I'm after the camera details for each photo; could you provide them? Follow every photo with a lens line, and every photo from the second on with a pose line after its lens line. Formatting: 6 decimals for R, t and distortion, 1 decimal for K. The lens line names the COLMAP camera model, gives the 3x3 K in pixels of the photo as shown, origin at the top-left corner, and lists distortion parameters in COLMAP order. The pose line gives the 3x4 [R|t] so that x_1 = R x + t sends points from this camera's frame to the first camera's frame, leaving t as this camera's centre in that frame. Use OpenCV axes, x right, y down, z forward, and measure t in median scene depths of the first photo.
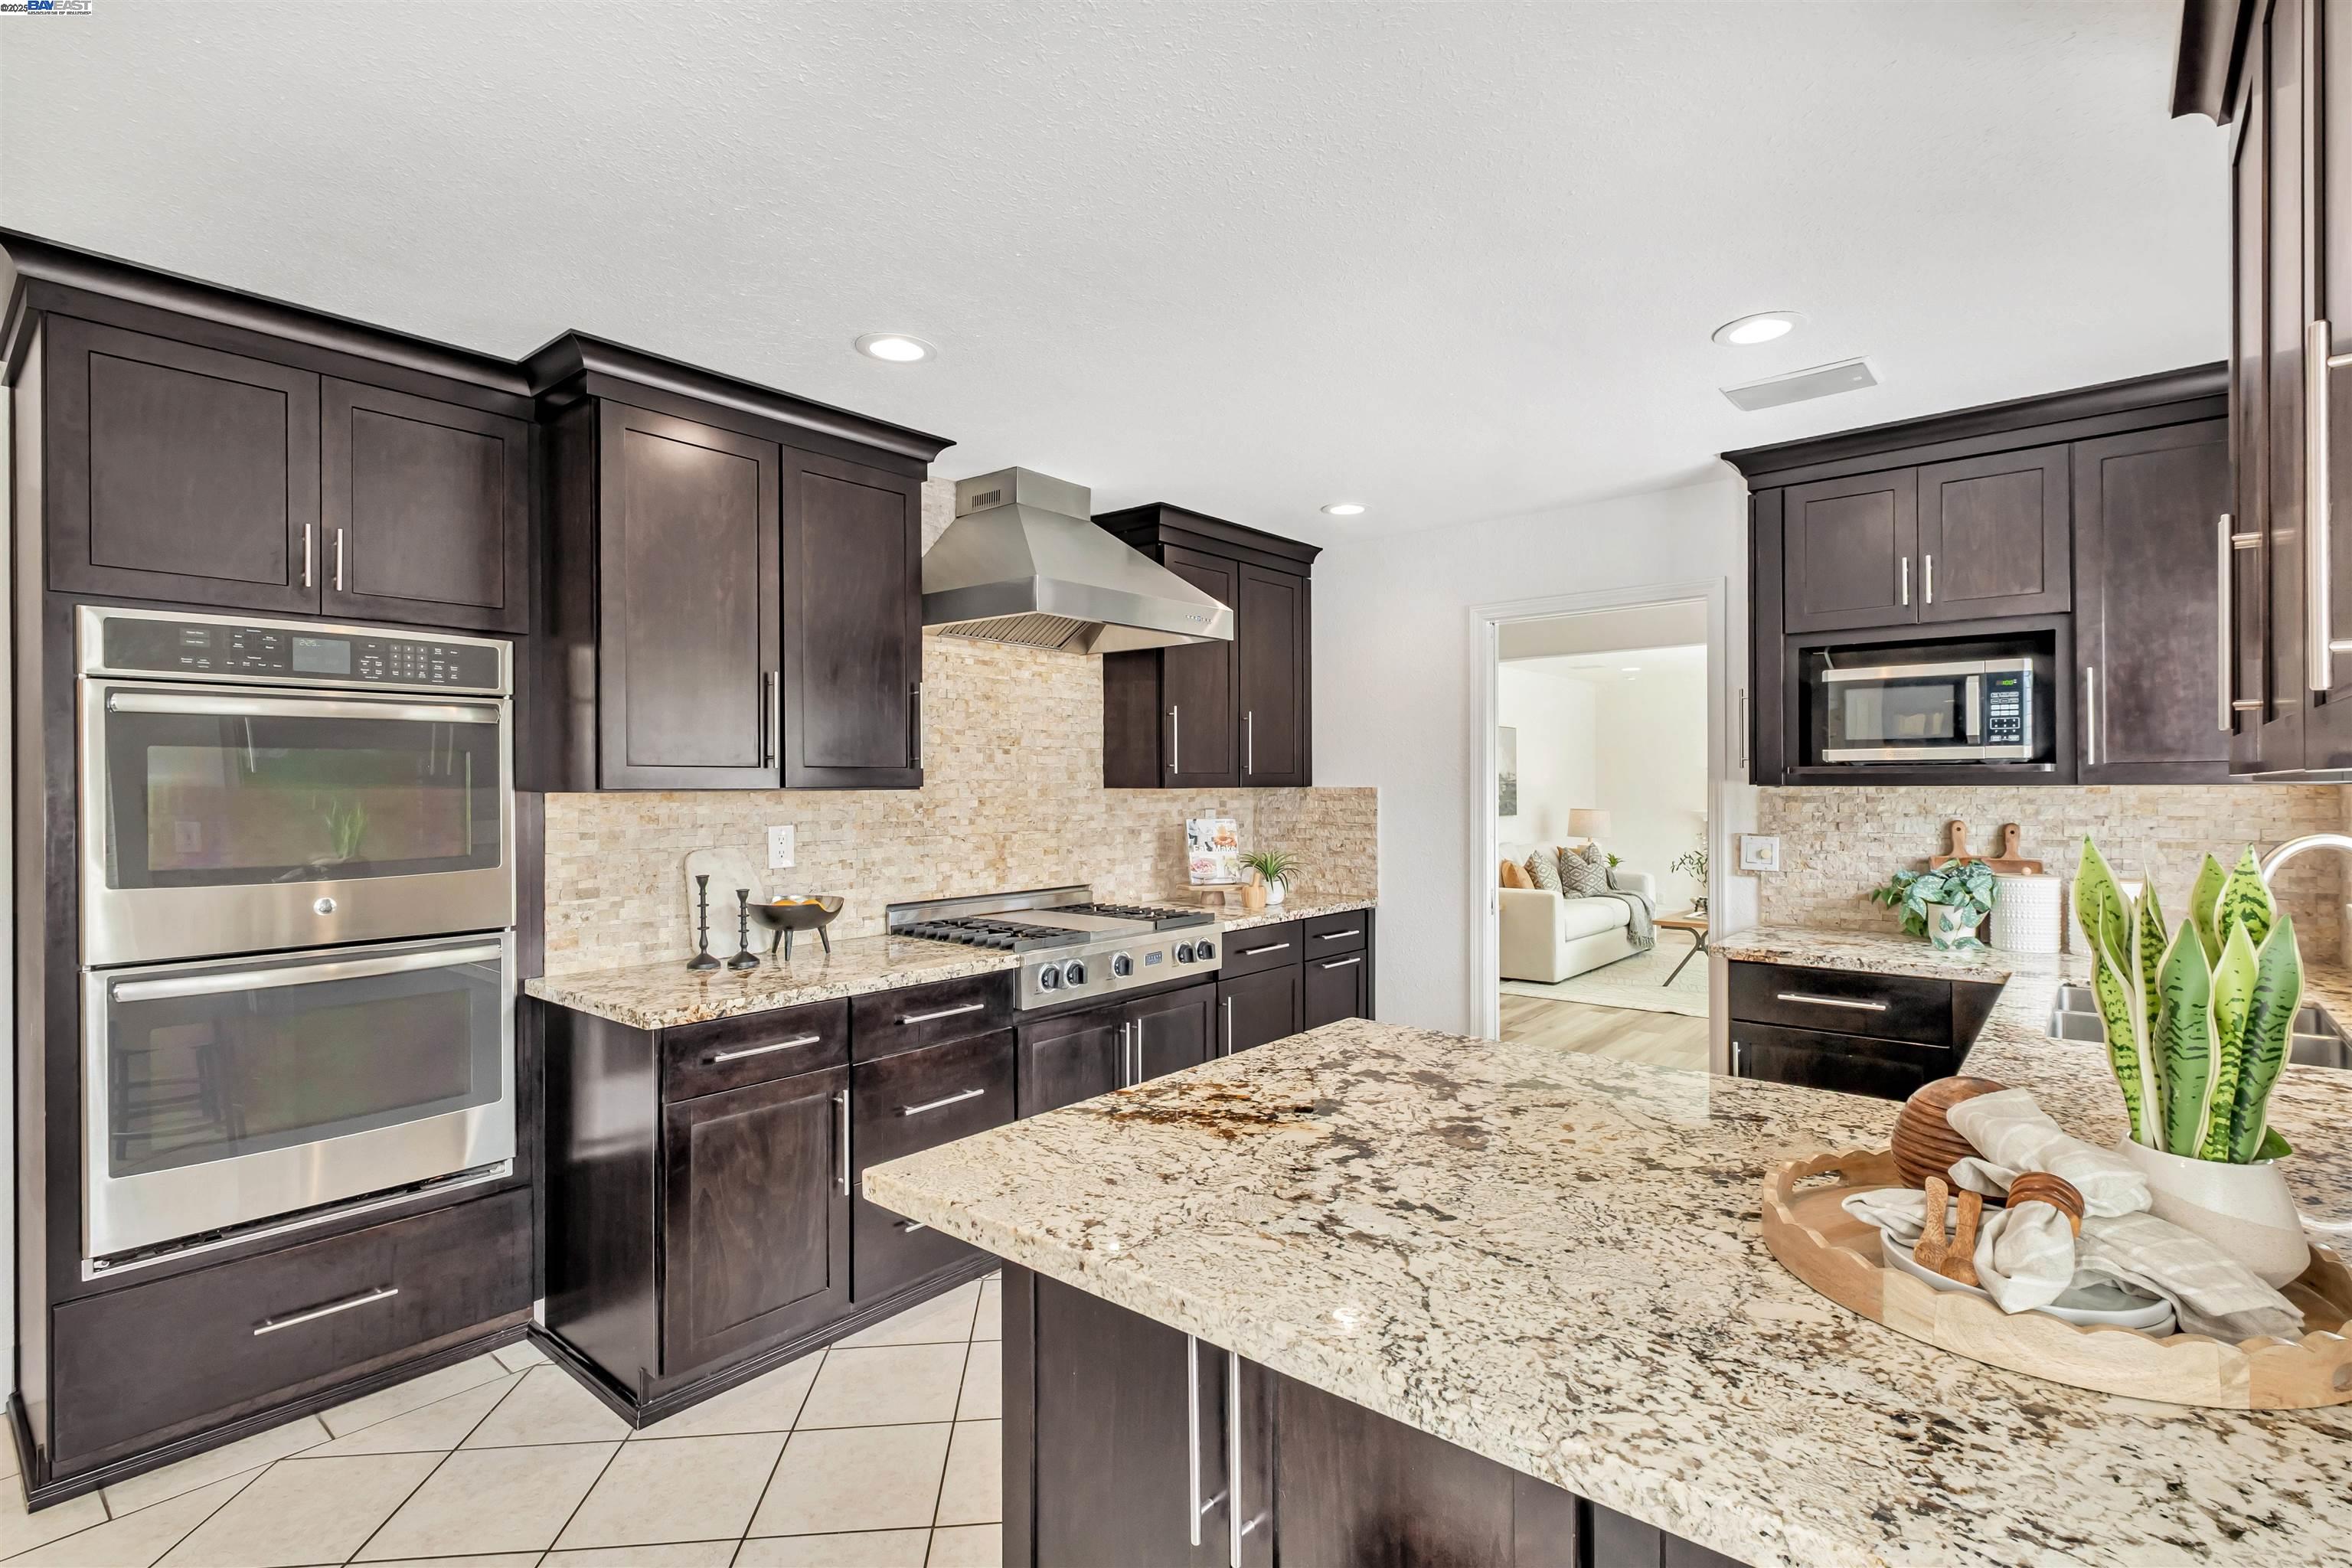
lens RADIAL K [[1100.2, 0, 1177.5], [0, 1100.2, 786.9], [0, 0, 1]] dist [0.006291, 0.000719]
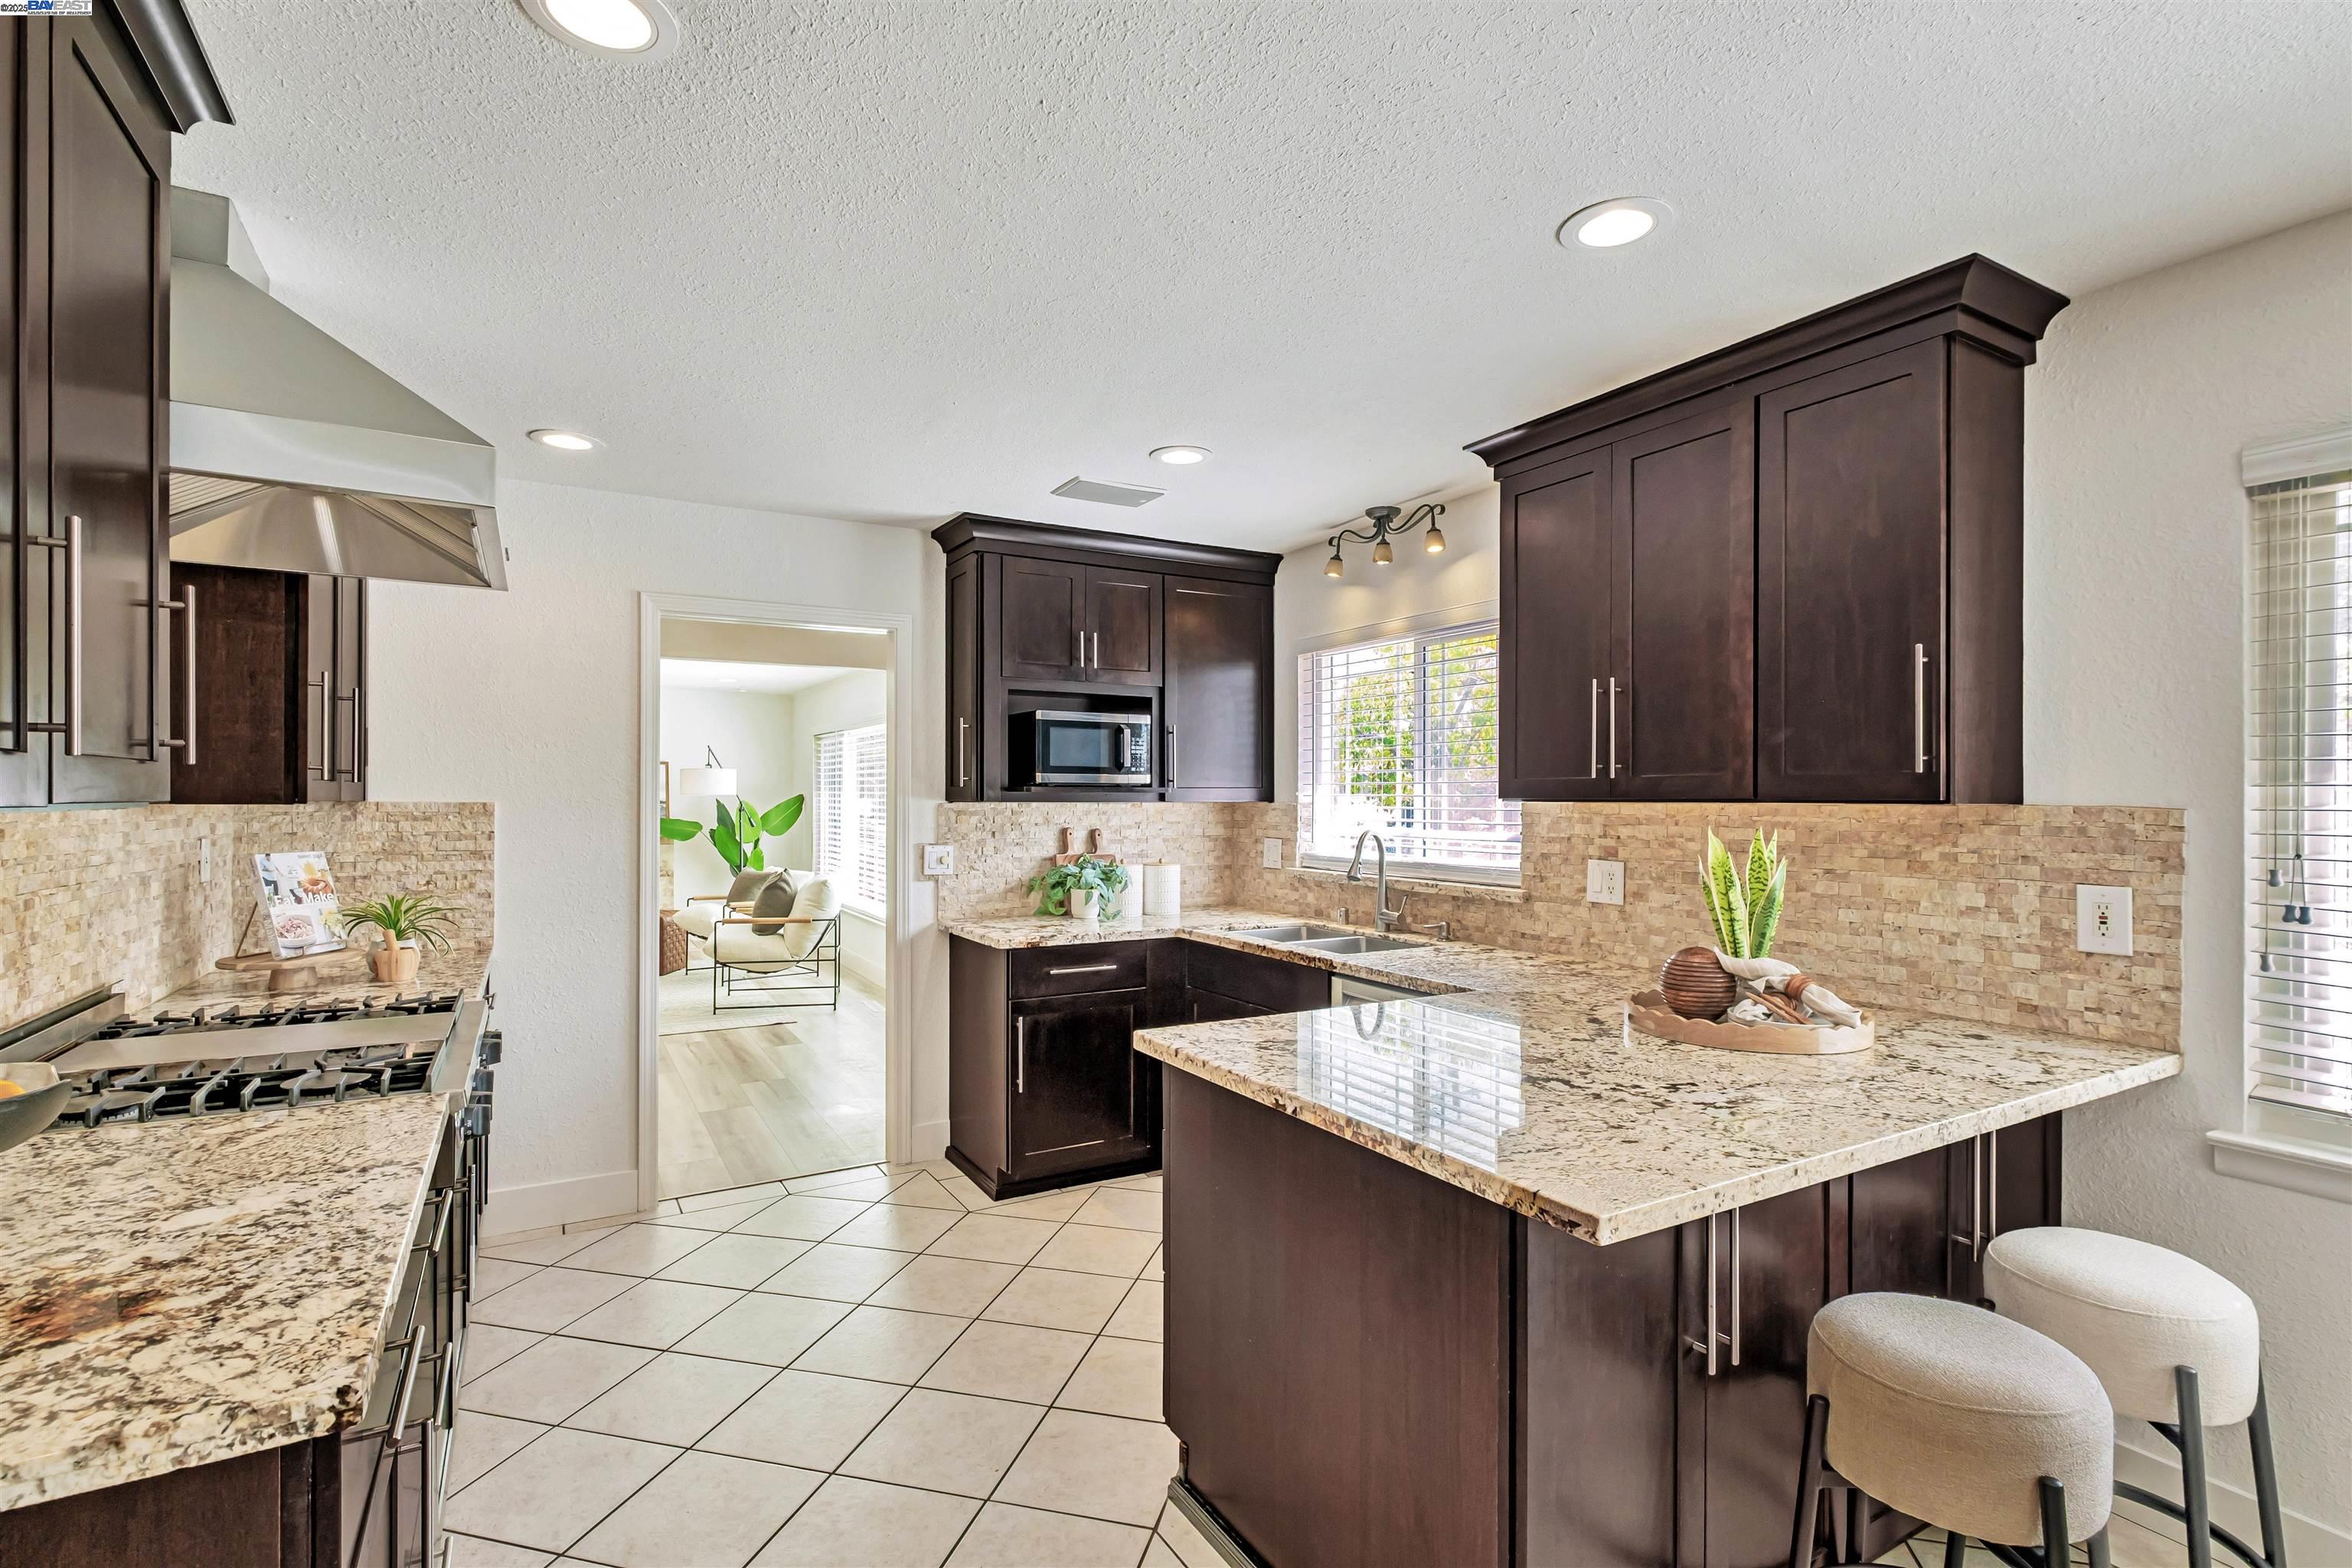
lens RADIAL K [[1100.2, 0, 1174.6], [0, 1100.2, 792.1], [0, 0, 1]] dist [0.006291, 0.000719]
pose [[0.340640, 0.008898, 0.940152, -0.513071], [-0.002294, 0.999960, -0.008633, -0.001594], [-0.940191, 0.000784, 0.340647, 0.404818]]
